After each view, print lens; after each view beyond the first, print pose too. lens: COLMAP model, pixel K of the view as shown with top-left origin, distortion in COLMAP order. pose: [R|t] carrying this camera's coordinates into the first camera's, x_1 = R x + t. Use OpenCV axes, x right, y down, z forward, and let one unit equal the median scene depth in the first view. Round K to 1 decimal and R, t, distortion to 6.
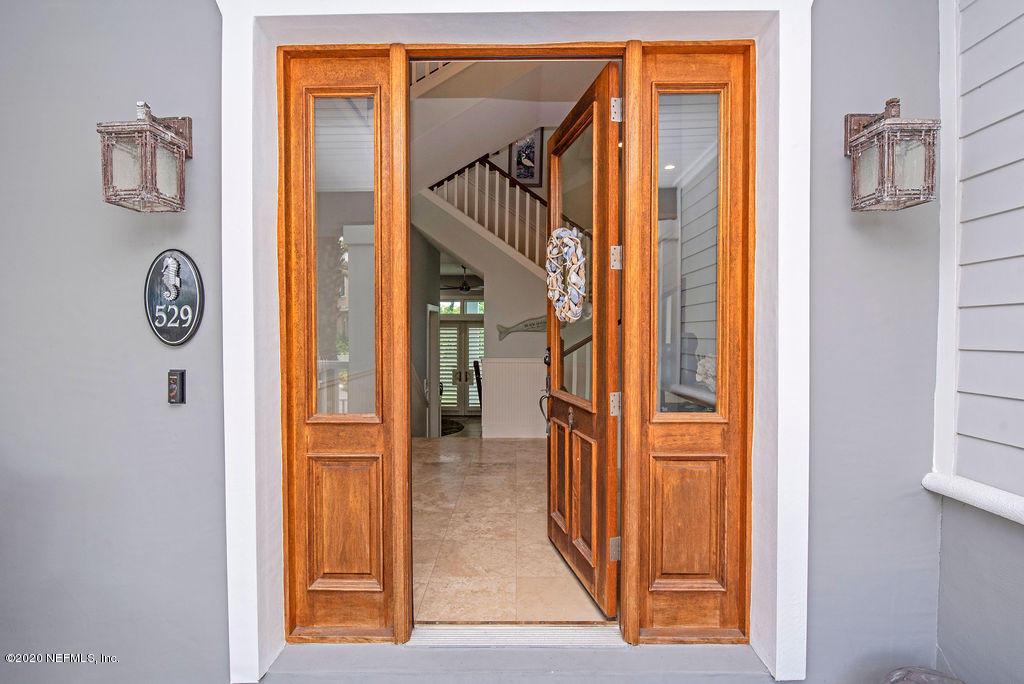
lens RADIAL K [[495.7, 0, 512.0], [0, 495.7, 342.0], [0, 0, 1]] dist [-0.001692, -0.000524]
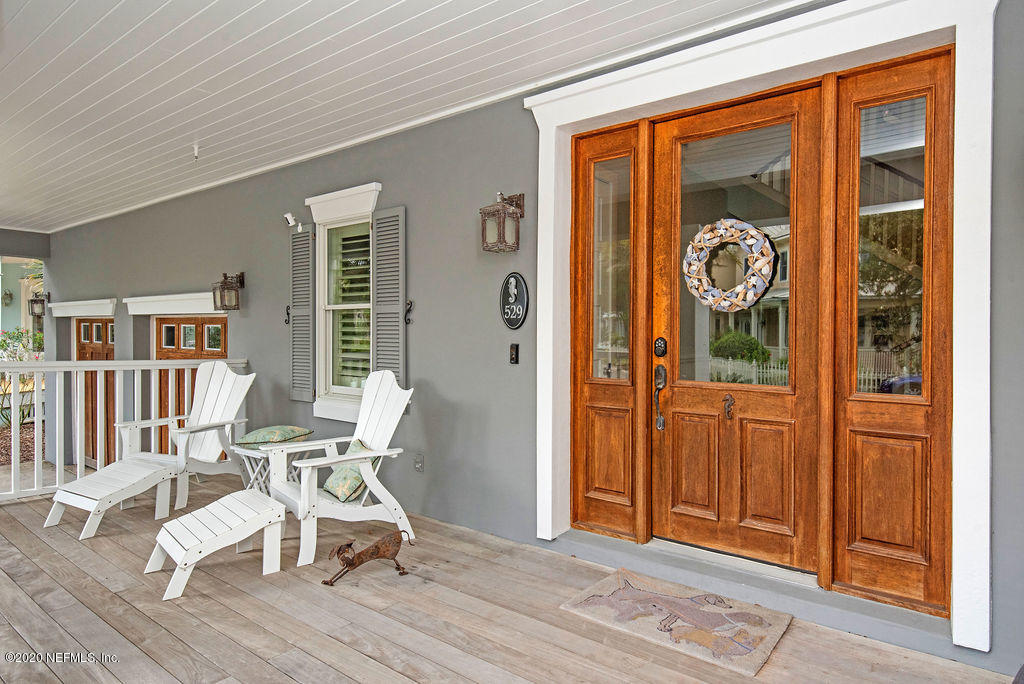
lens RADIAL K [[592.5, 0, 515.6], [0, 592.5, 337.9], [0, 0, 1]] dist [0.003354, -0.000702]
pose [[0.796103, 0.011913, -0.605044, 0.495880], [-0.018113, 0.999827, -0.004146, 0.040784], [0.604891, 0.014260, 0.796181, -0.547951]]
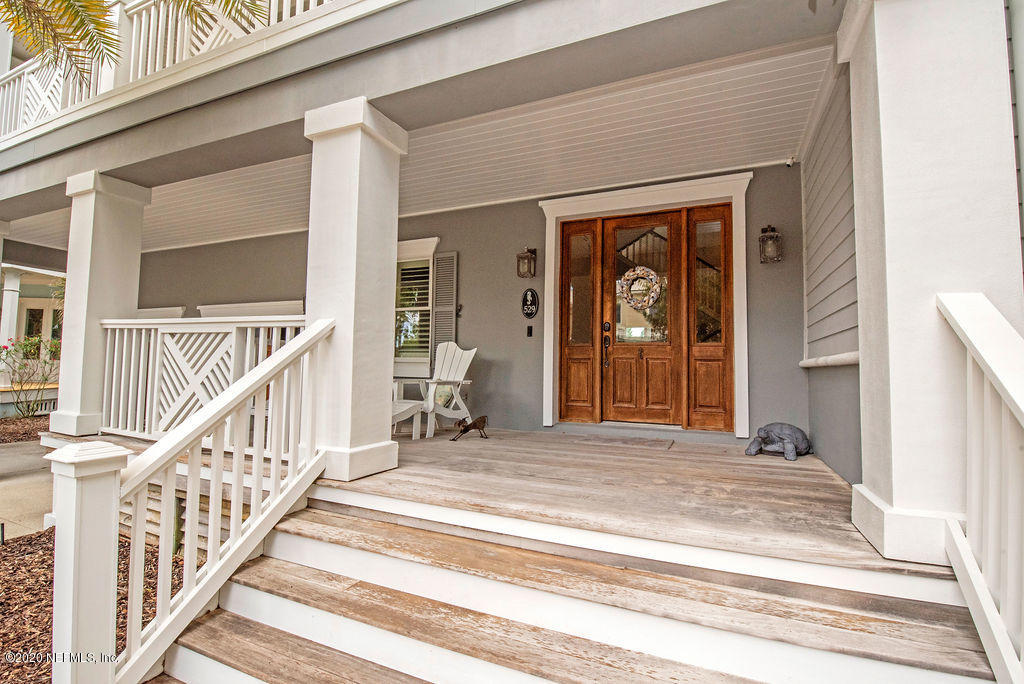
lens RADIAL K [[463.6, 0, 512.0], [0, 463.6, 342.0], [0, 0, 1]] dist [-0.014254, -0.000218]
pose [[0.918601, -0.003427, -0.395171, 0.367806], [-0.027778, 0.996929, -0.073217, 0.349900], [0.394208, 0.078235, 0.915685, -1.632336]]
